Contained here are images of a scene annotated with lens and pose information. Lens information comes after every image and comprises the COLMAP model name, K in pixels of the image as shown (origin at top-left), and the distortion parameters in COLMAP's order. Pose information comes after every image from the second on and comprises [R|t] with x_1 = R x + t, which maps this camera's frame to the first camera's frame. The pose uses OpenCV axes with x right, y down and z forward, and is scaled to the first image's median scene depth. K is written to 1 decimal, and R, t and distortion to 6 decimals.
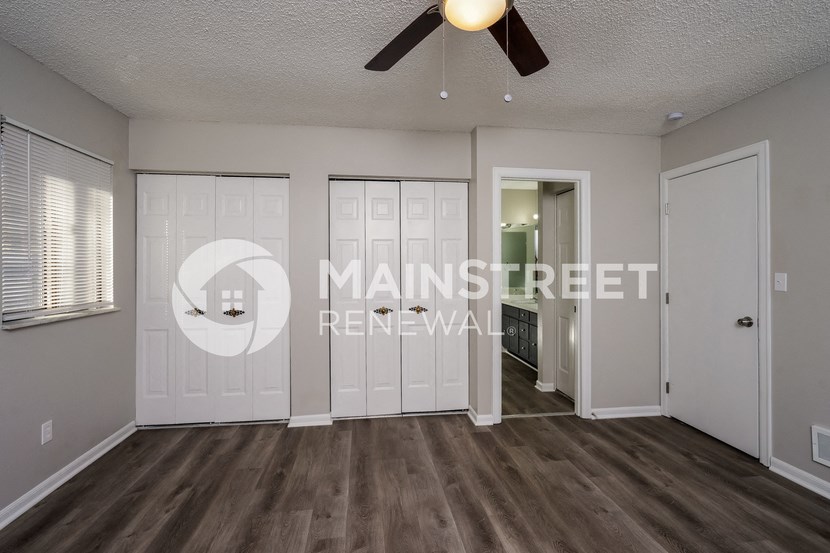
lens RADIAL K [[382.8, 0, 409.7], [0, 382.8, 268.5], [0, 0, 1]] dist [-0.001085, 0.000753]
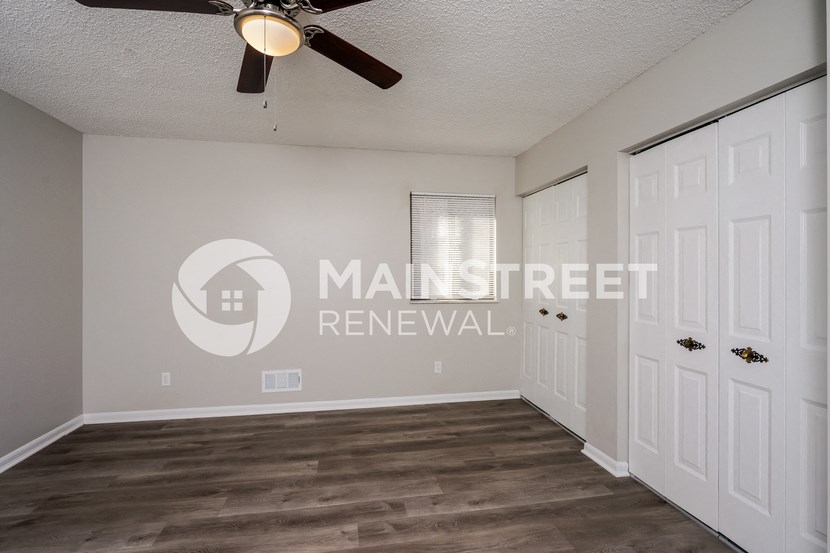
lens RADIAL K [[382.8, 0, 409.1], [0, 382.8, 276.3], [0, 0, 1]] dist [-0.001085, 0.000753]
pose [[0.054610, 0.008834, -0.998469, 0.667171], [-0.002547, 0.999959, 0.008708, 0.006118], [0.998505, 0.002067, 0.054630, 0.692301]]
